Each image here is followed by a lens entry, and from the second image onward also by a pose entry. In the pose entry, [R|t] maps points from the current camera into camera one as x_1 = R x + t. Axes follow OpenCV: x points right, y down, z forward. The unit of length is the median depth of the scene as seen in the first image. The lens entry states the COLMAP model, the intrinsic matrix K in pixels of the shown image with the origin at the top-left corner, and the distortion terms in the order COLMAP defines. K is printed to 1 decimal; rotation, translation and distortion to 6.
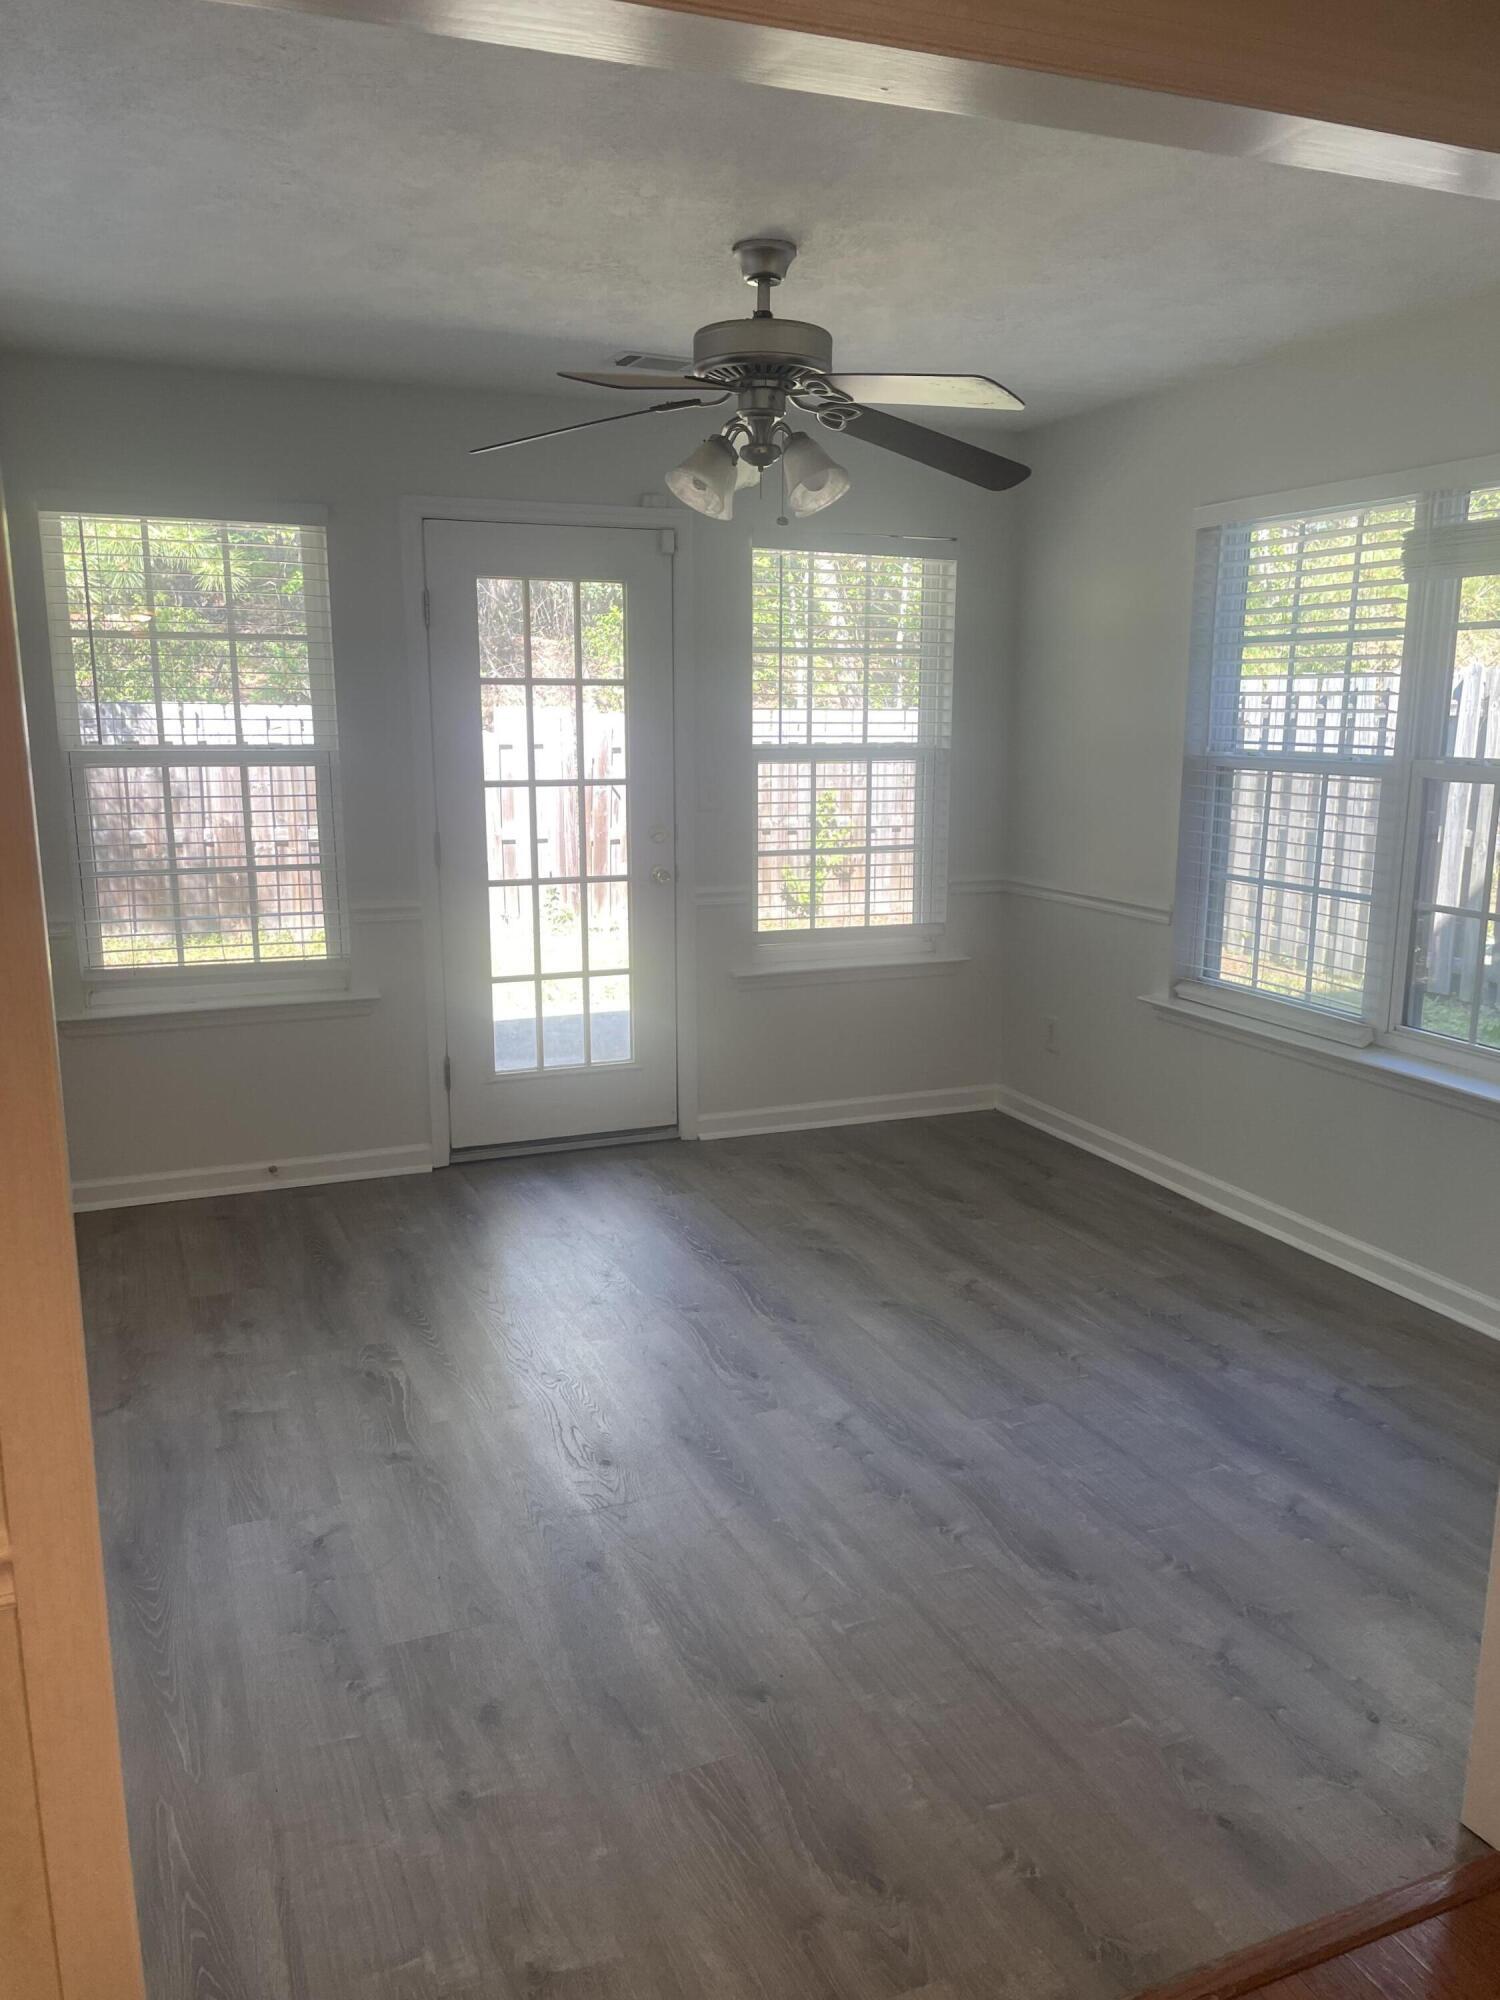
lens RADIAL K [[1471.6, 0, 756.5], [0, 1471.6, 989.9], [0, 0, 1]] dist [0.001424, -0.078773]
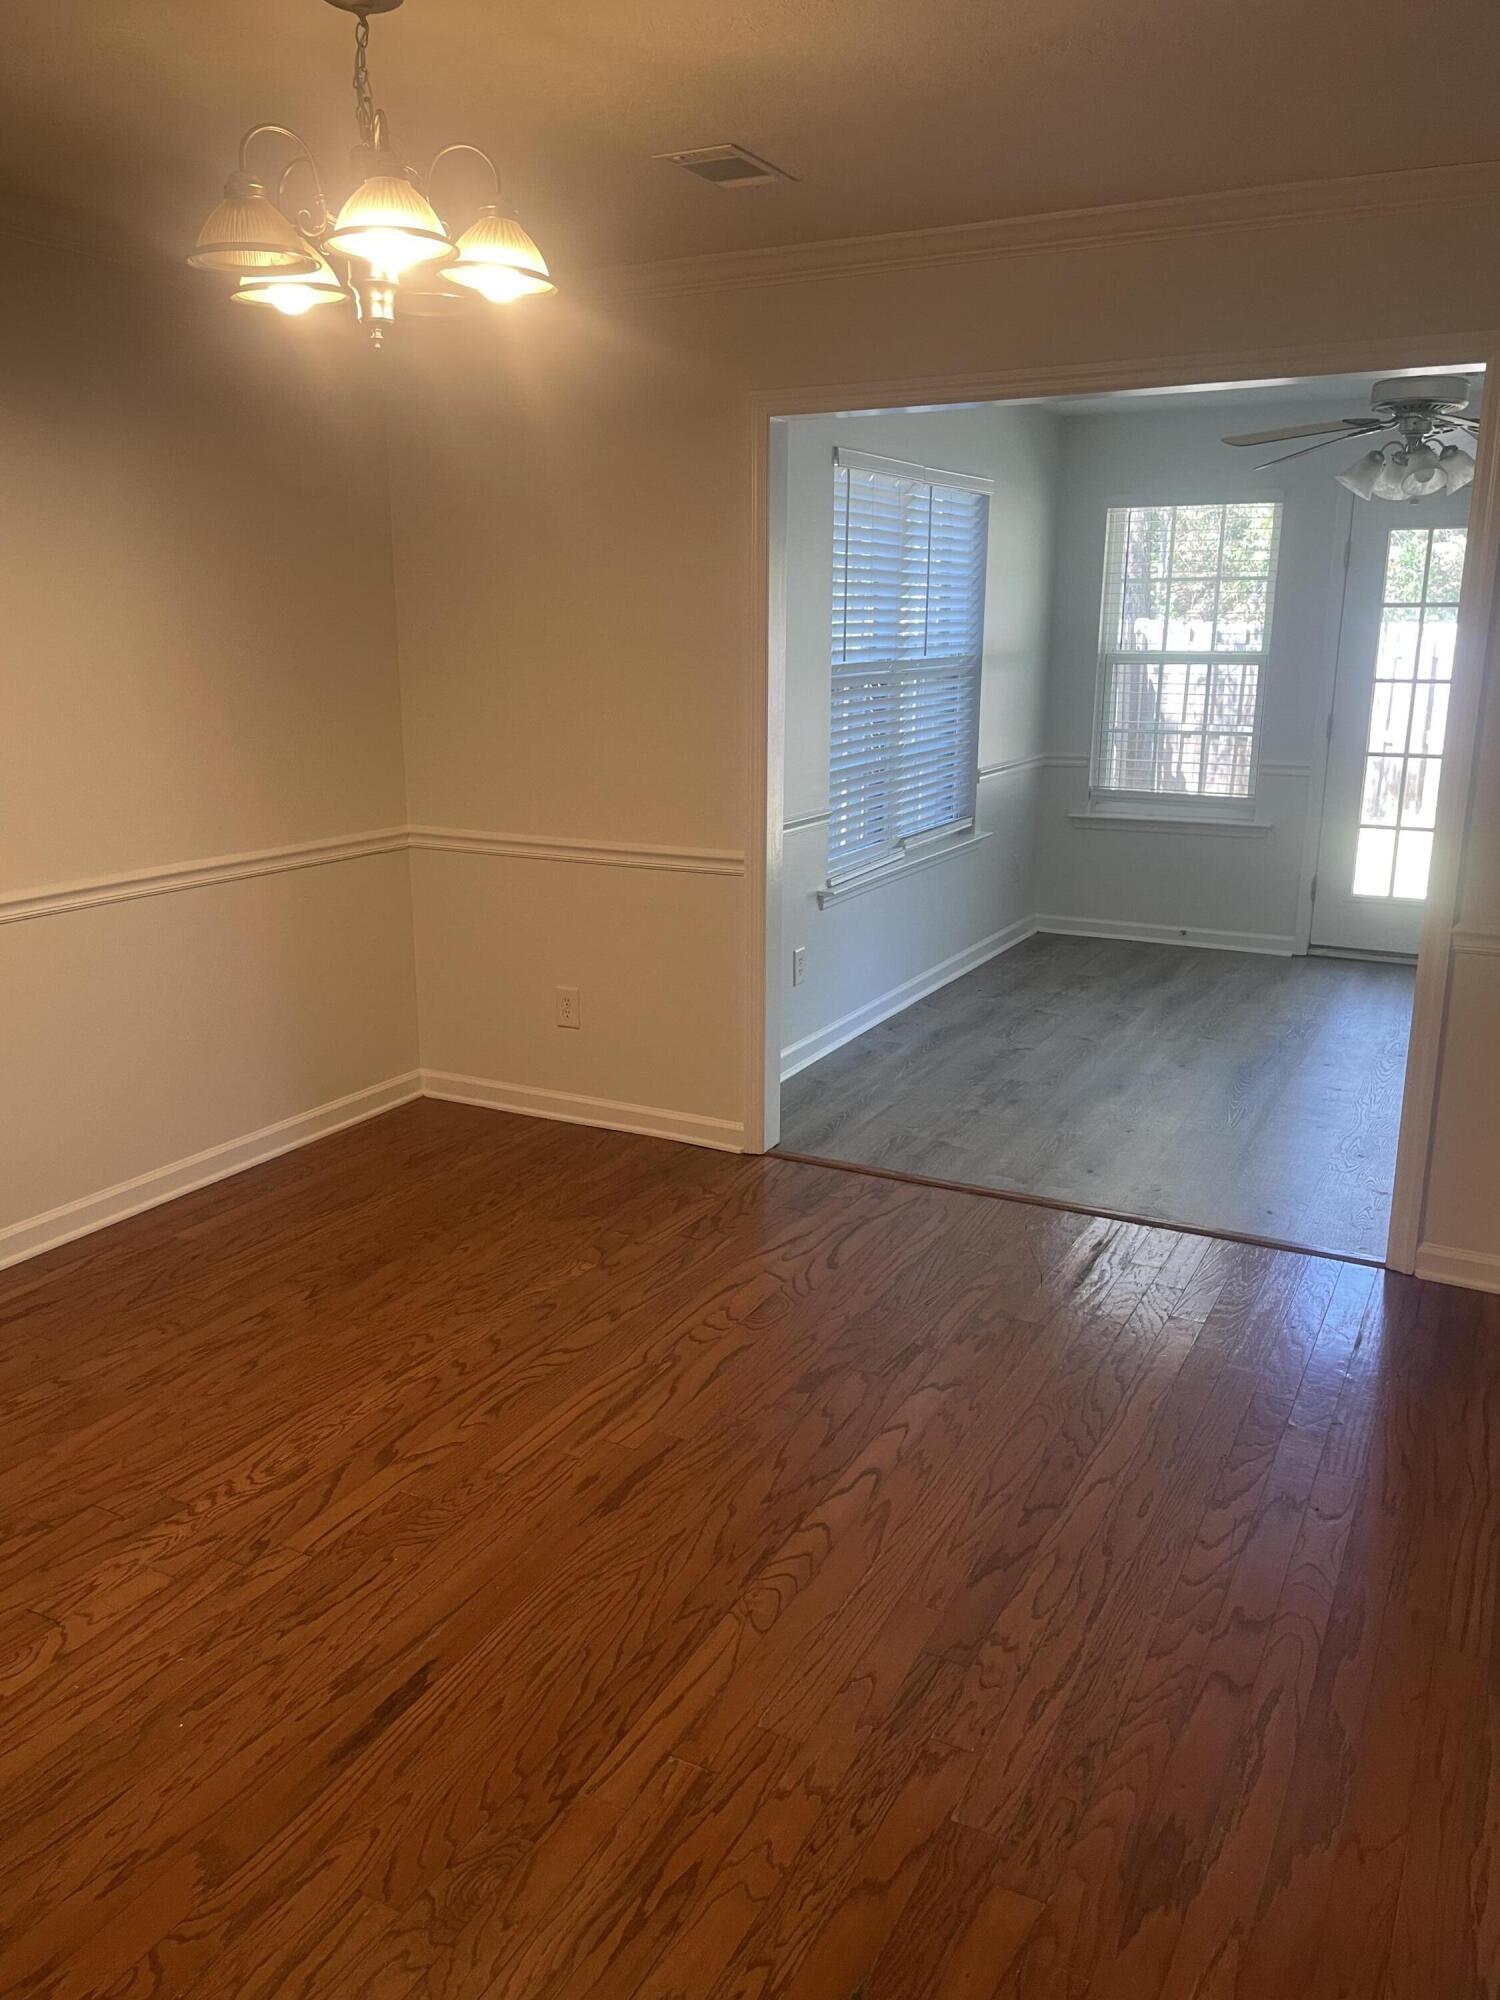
lens RADIAL K [[1521.4, 0, 749.8], [0, 1521.4, 1016.1], [0, 0, 1]] dist [0.069858, -0.089526]
pose [[0.631377, 0.190332, -0.751756, 0.620932], [-0.134762, 0.981592, 0.135339, 0.054553], [0.763677, 0.015858, 0.645404, -0.385980]]
